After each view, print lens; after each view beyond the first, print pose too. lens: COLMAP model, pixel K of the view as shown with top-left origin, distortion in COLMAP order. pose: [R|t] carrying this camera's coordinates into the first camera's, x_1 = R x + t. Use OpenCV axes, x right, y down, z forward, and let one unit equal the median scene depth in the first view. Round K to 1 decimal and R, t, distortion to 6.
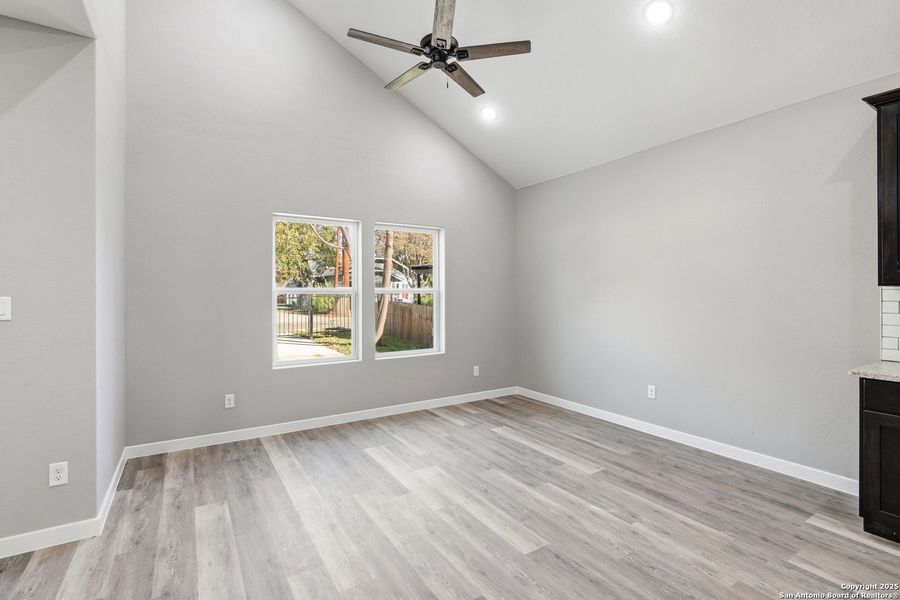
lens RADIAL K [[417.4, 0, 450.6], [0, 417.4, 296.1], [0, 0, 1]] dist [-0.003800, -0.000278]
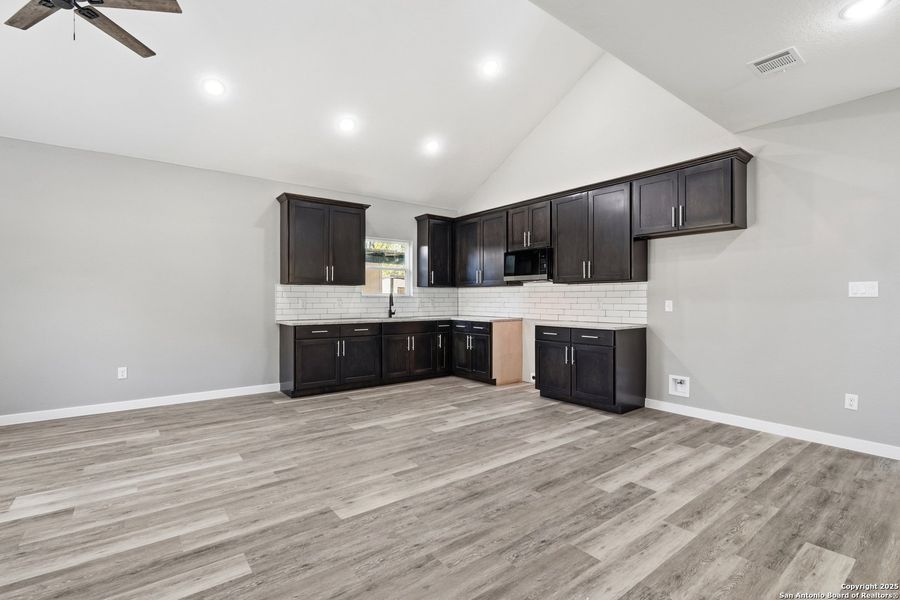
lens RADIAL K [[417.4, 0, 450.6], [0, 417.4, 296.1], [0, 0, 1]] dist [-0.003800, -0.000278]
pose [[-0.091173, 0.009398, 0.995791, -1.195304], [0.001697, 0.999955, -0.009282, 0.060644], [-0.995834, 0.000844, -0.091185, 0.374223]]
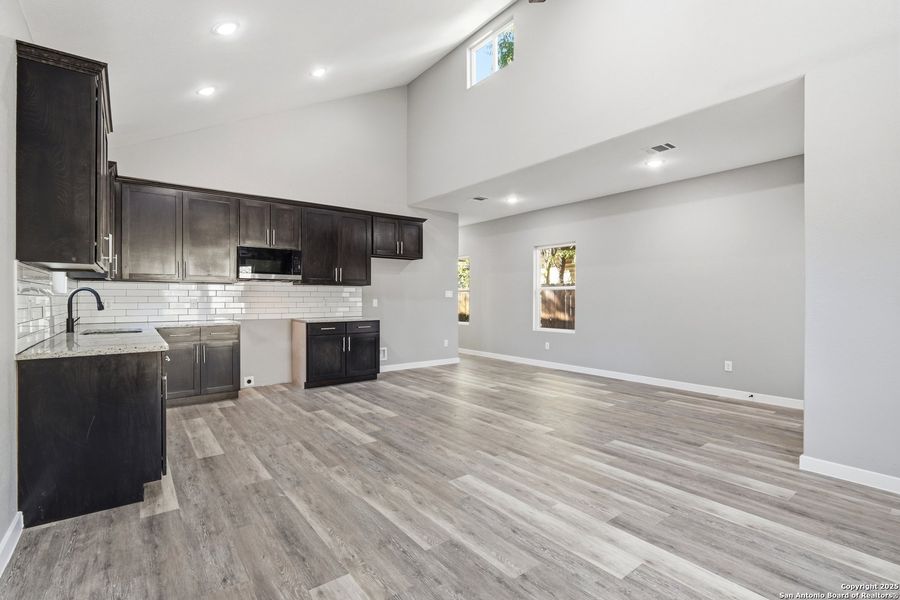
lens RADIAL K [[417.4, 0, 450.6], [0, 417.4, 296.1], [0, 0, 1]] dist [-0.003800, -0.000278]
pose [[-0.995224, -0.001348, -0.097606, 0.327480], [-0.001028, 0.999994, -0.003328, 0.052358], [0.097610, -0.003211, -0.995220, 2.082677]]
